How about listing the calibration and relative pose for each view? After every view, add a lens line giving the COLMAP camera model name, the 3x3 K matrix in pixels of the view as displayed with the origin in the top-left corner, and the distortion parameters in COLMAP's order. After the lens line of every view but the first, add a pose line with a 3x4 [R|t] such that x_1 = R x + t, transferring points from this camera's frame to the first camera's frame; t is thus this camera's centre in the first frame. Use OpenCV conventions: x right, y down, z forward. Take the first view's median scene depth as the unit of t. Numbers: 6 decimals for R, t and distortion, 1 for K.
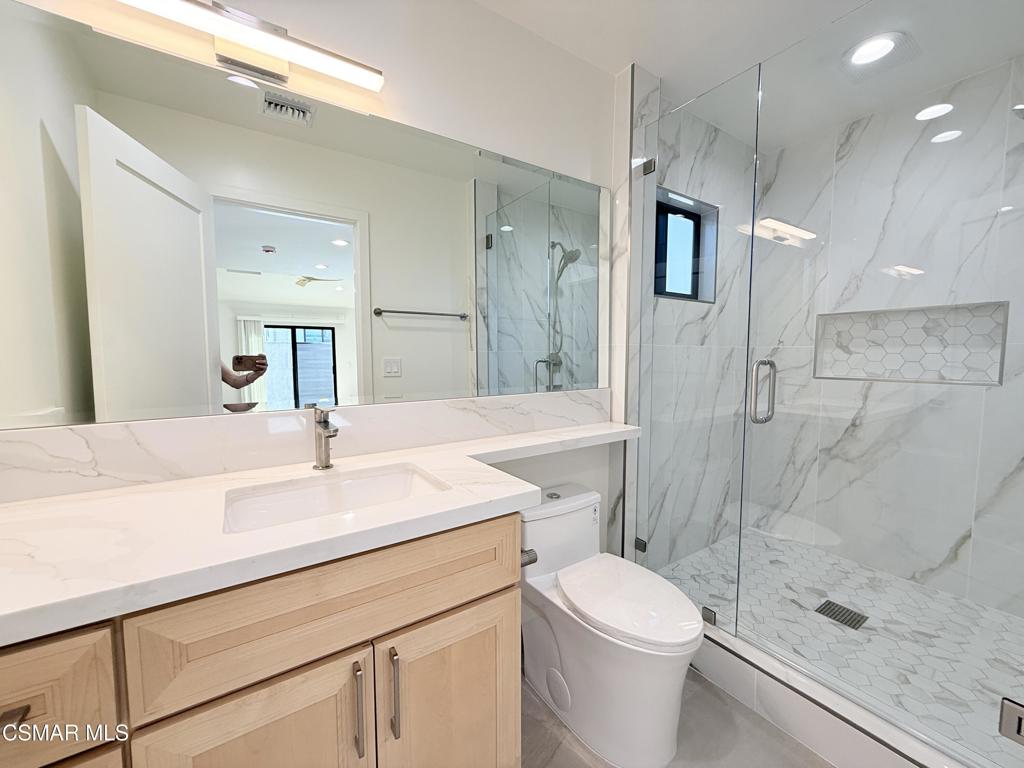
lens RADIAL K [[408.8, 0, 511.1], [0, 408.8, 384.9], [0, 0, 1]] dist [0.000036, -0.000084]
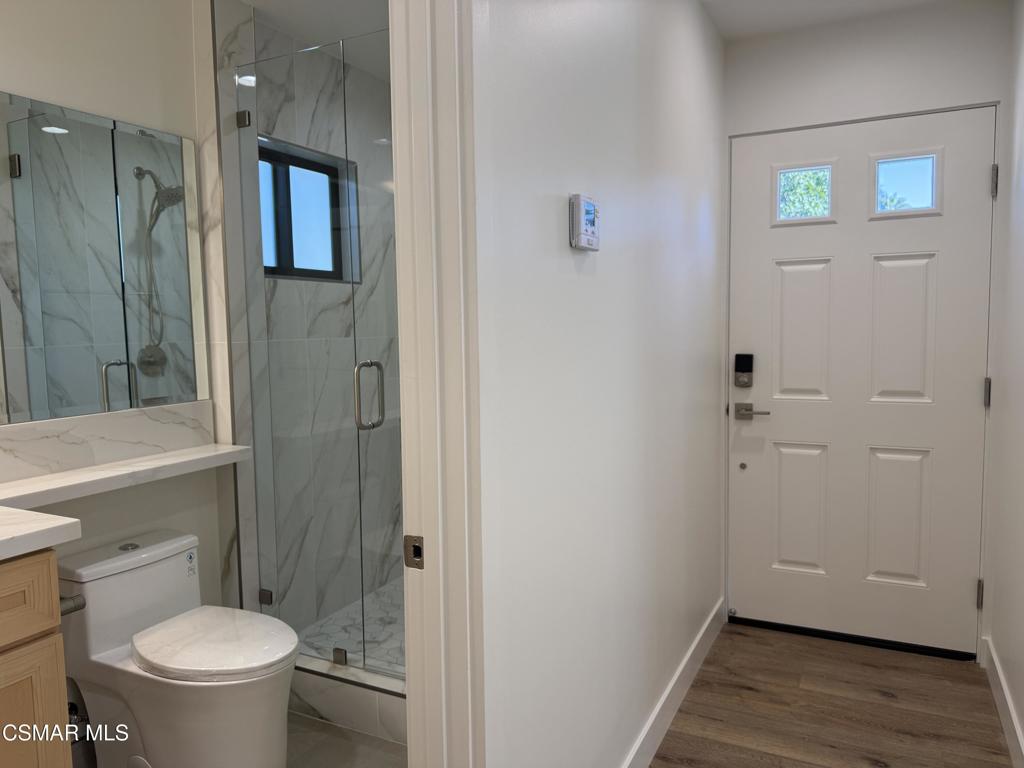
lens RADIAL K [[729.3, 0, 513.7], [0, 729.3, 391.9], [0, 0, 1]] dist [-0.003265, -0.008185]
pose [[0.871697, -0.055710, 0.486869, 0.066579], [0.048836, 0.998447, 0.026811, -0.014150], [-0.487607, 0.000405, 0.873063, -0.419147]]
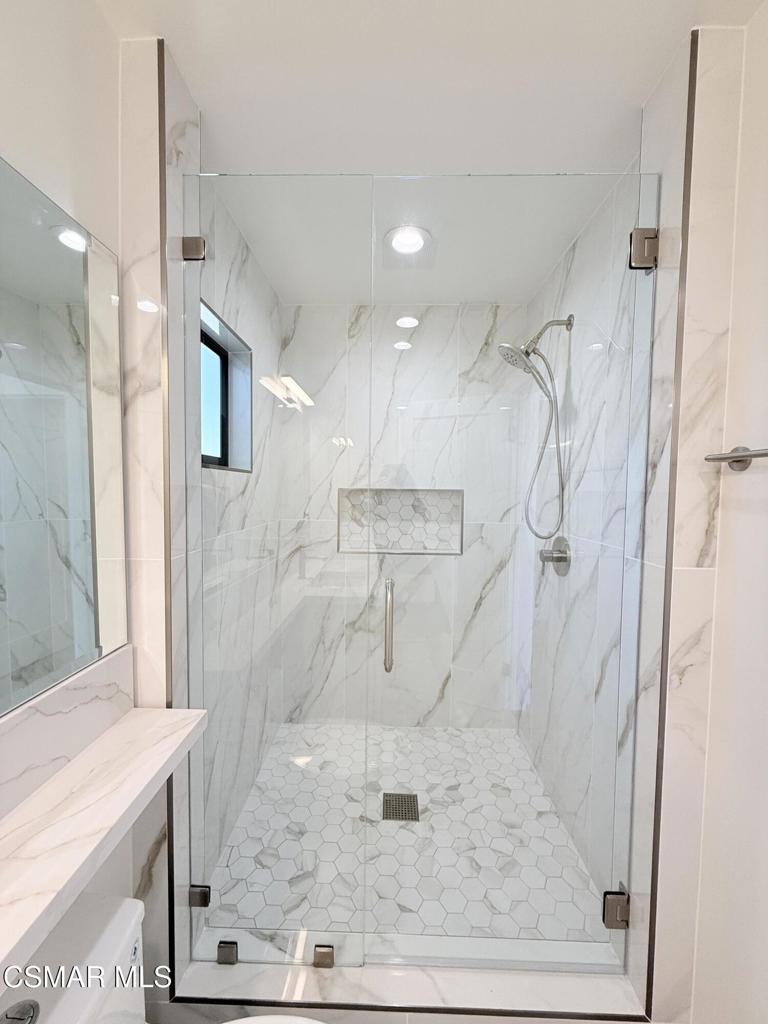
lens RADIAL K [[408.8, 0, 380.9], [0, 408.8, 510.7], [0, 0, 1]] dist [0.000036, -0.000084]
pose [[0.576595, -0.031105, 0.816438, 0.007676], [0.047908, 0.998843, 0.004219, -0.133143], [-0.815625, 0.036681, 0.577417, 0.401504]]
